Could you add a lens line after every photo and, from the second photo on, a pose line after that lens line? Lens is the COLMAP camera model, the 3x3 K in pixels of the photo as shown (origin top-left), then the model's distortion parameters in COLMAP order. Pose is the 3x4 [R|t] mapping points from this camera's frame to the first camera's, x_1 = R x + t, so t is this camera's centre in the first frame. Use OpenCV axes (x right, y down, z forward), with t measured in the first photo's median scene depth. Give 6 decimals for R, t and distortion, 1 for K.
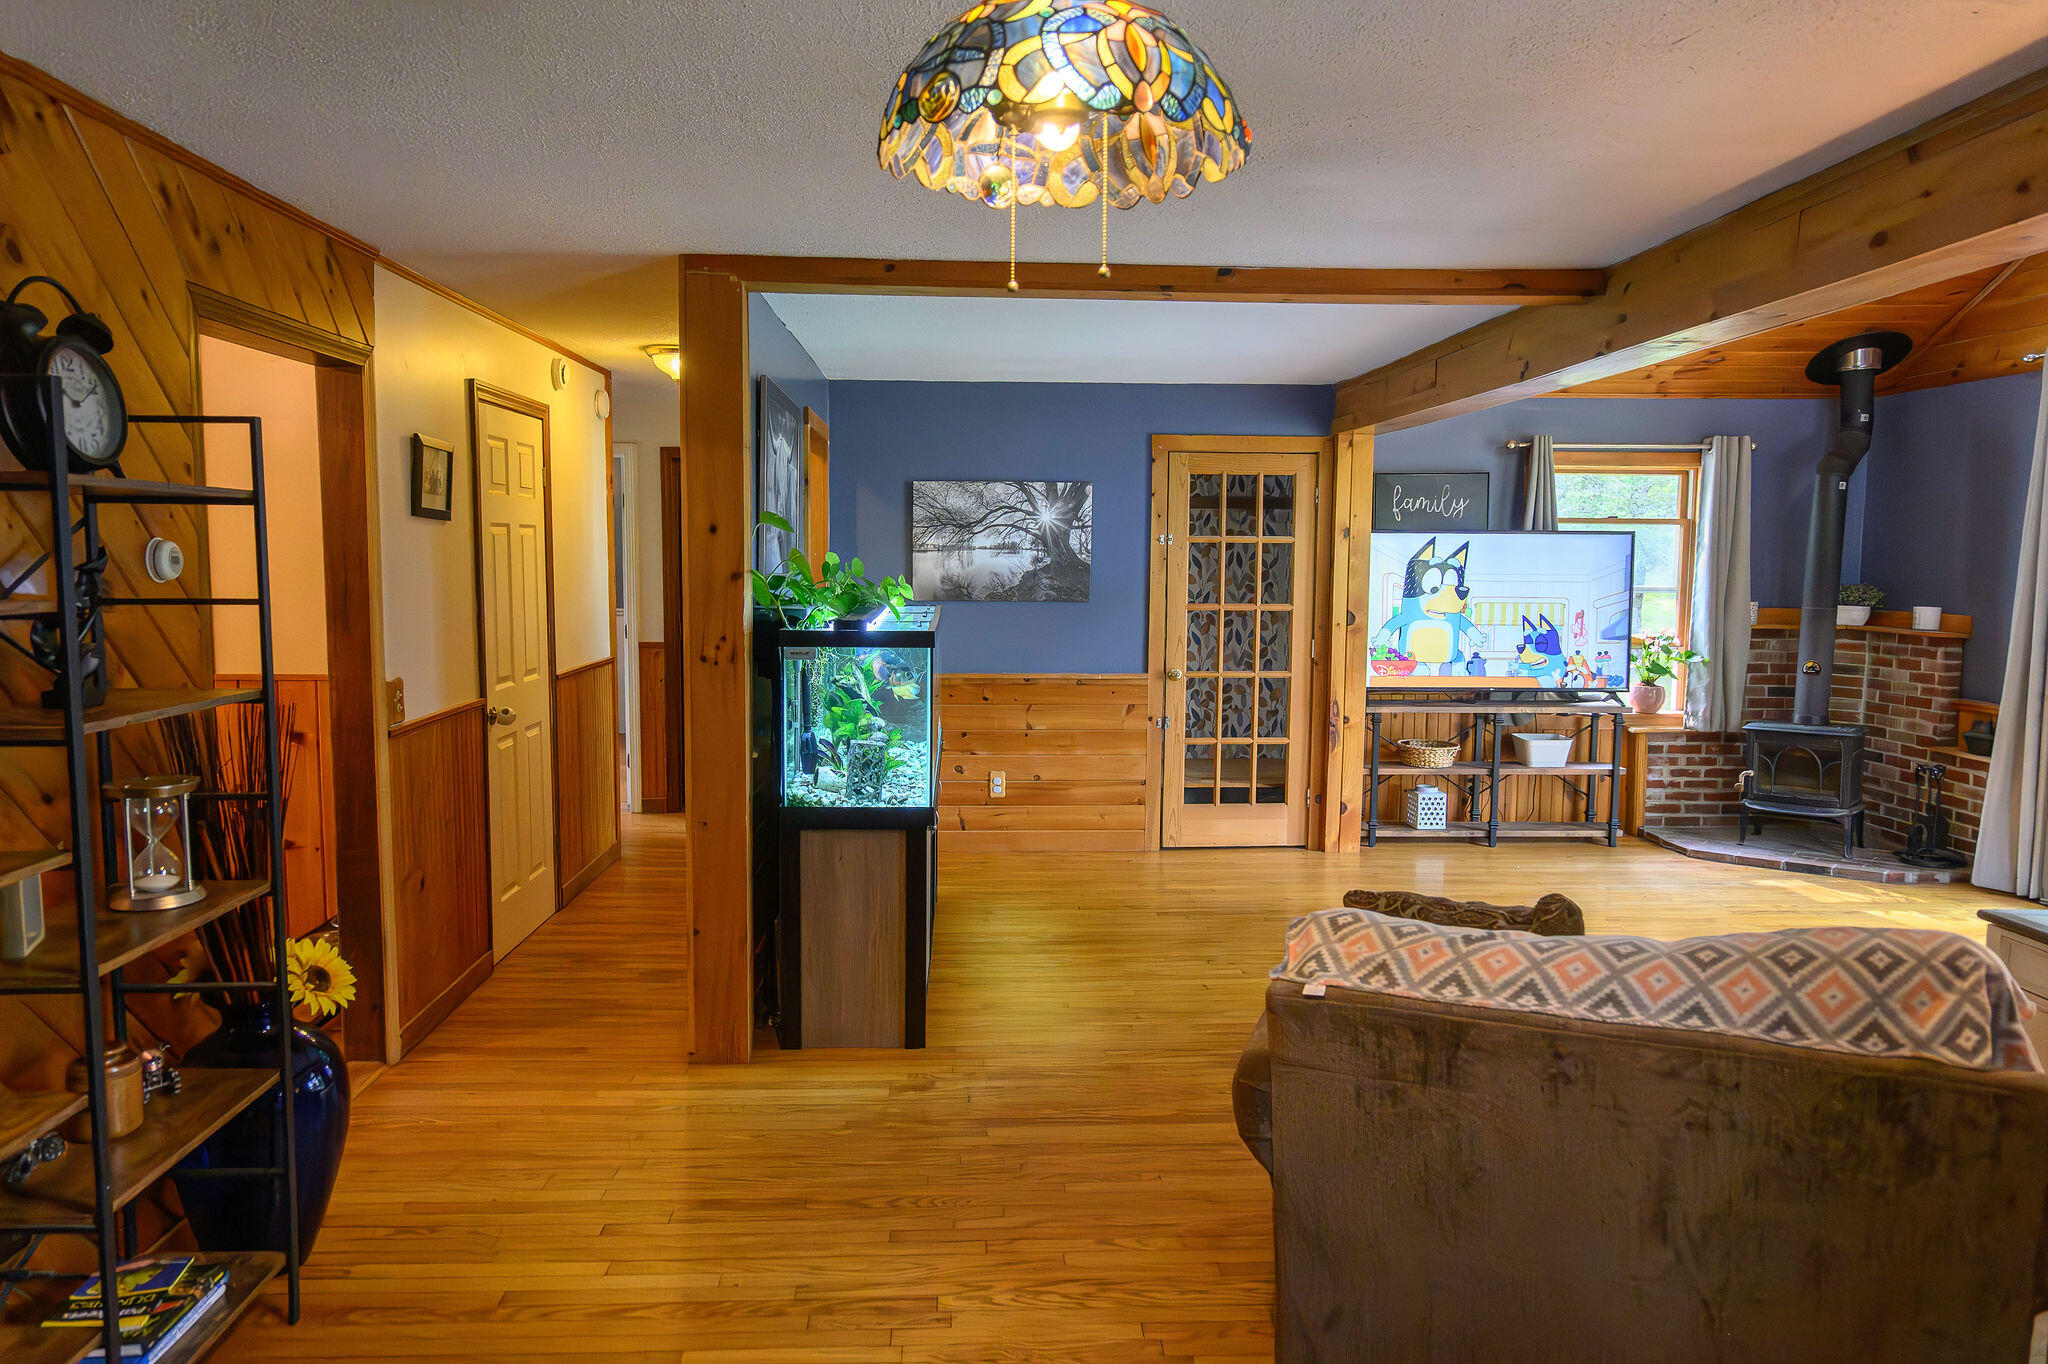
lens RADIAL K [[1394.1, 0, 1020.0], [0, 1394.1, 692.9], [0, 0, 1]] dist [0.002469, -0.000275]
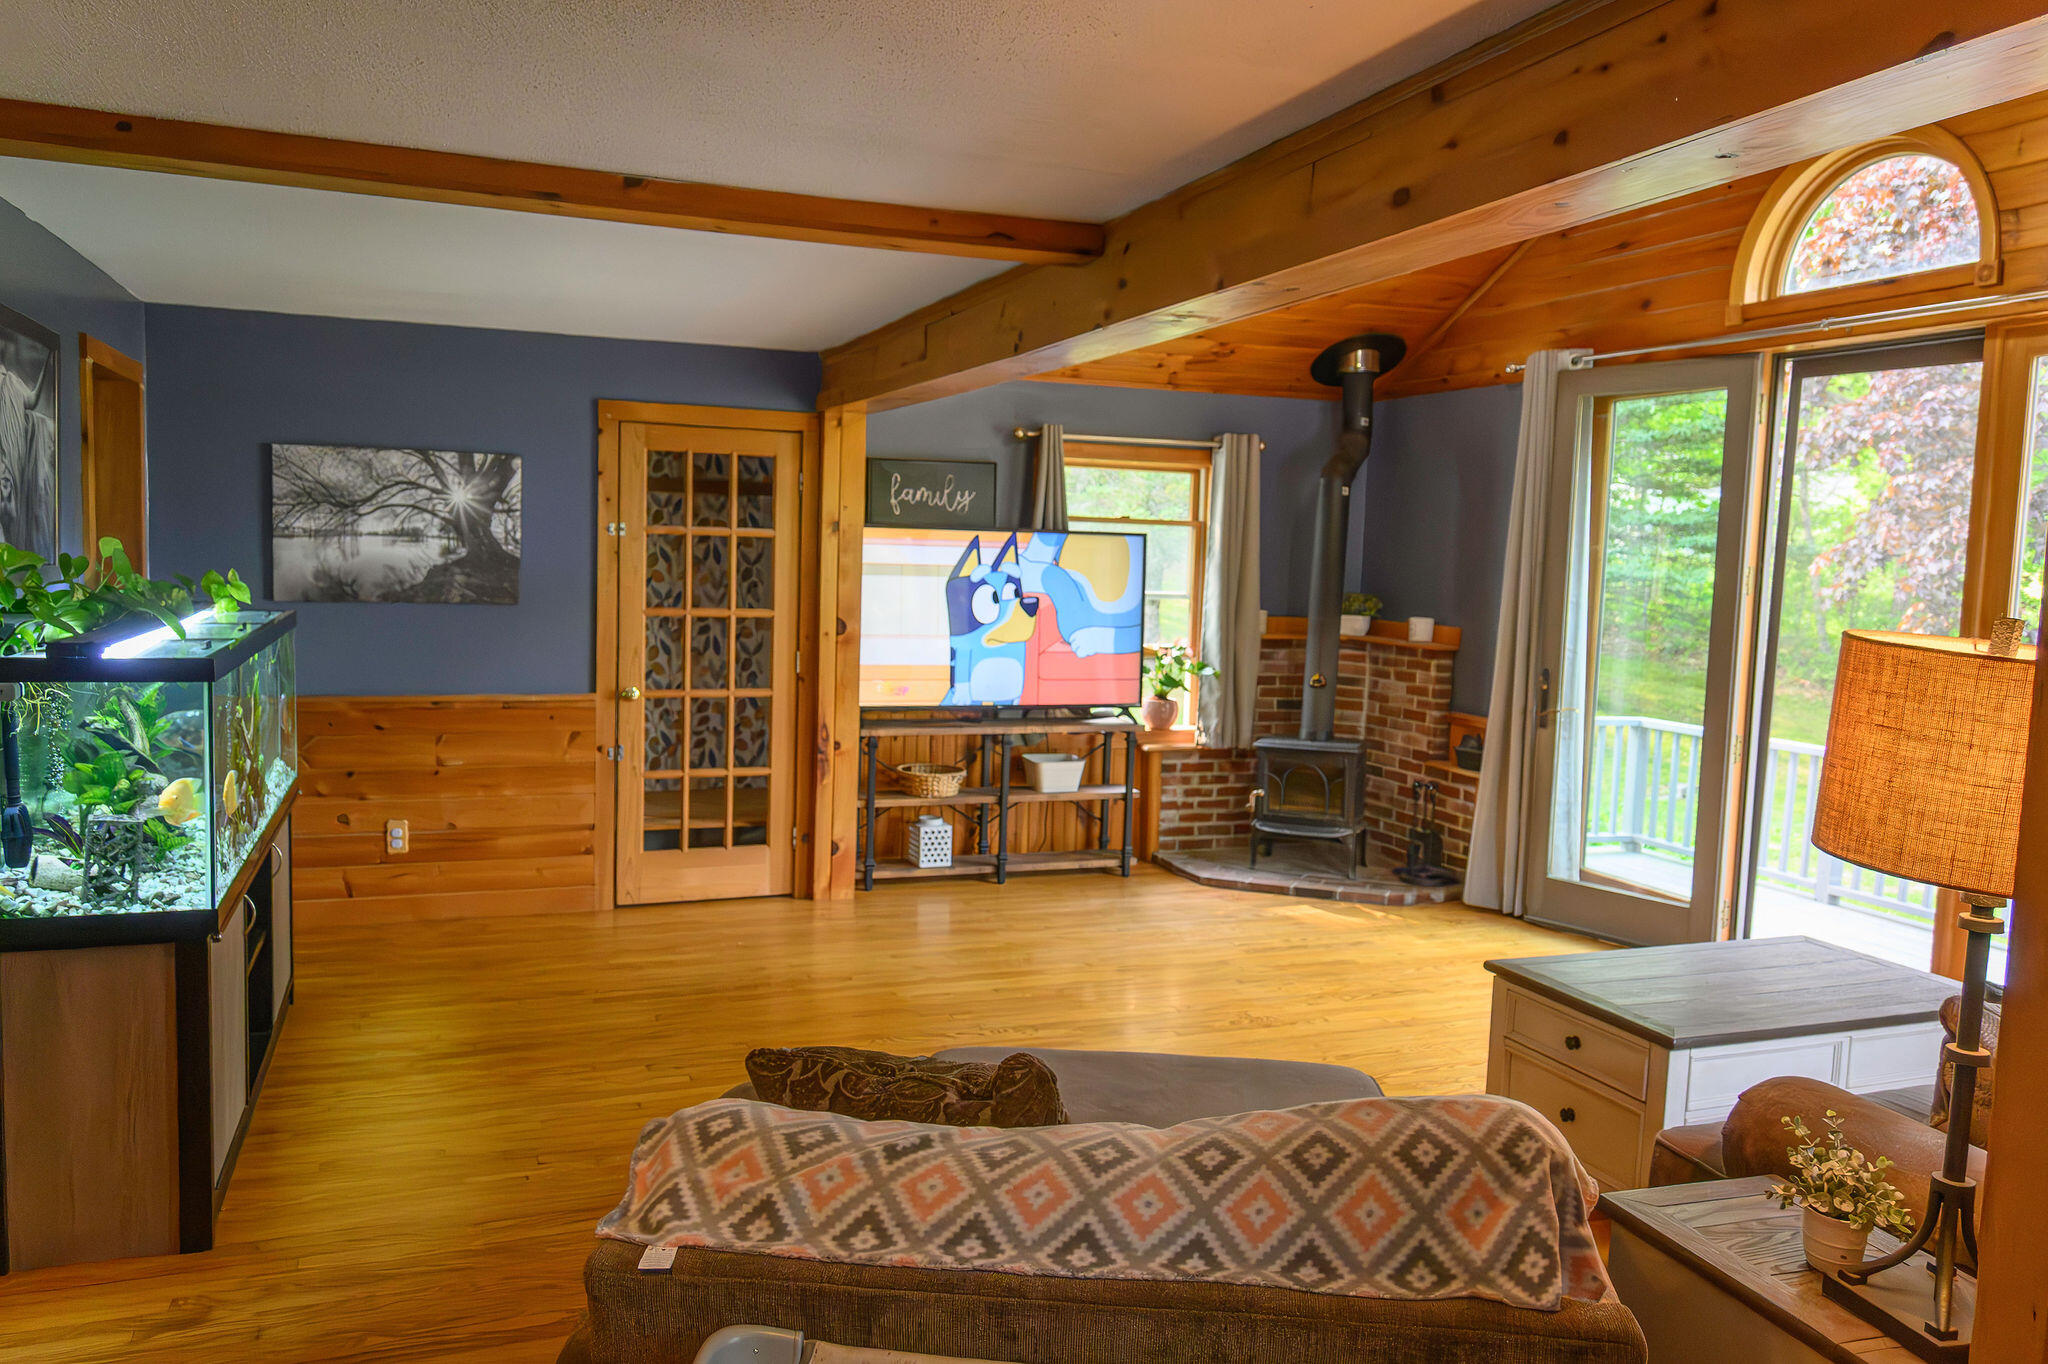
lens RADIAL K [[1394.1, 0, 1020.0], [0, 1394.1, 692.9], [0, 0, 1]] dist [0.002469, -0.000275]
pose [[0.951386, -0.010894, 0.307807, 0.077866], [0.006646, 0.999868, 0.014848, -0.025045], [-0.307928, -0.012081, 0.951333, 0.151331]]
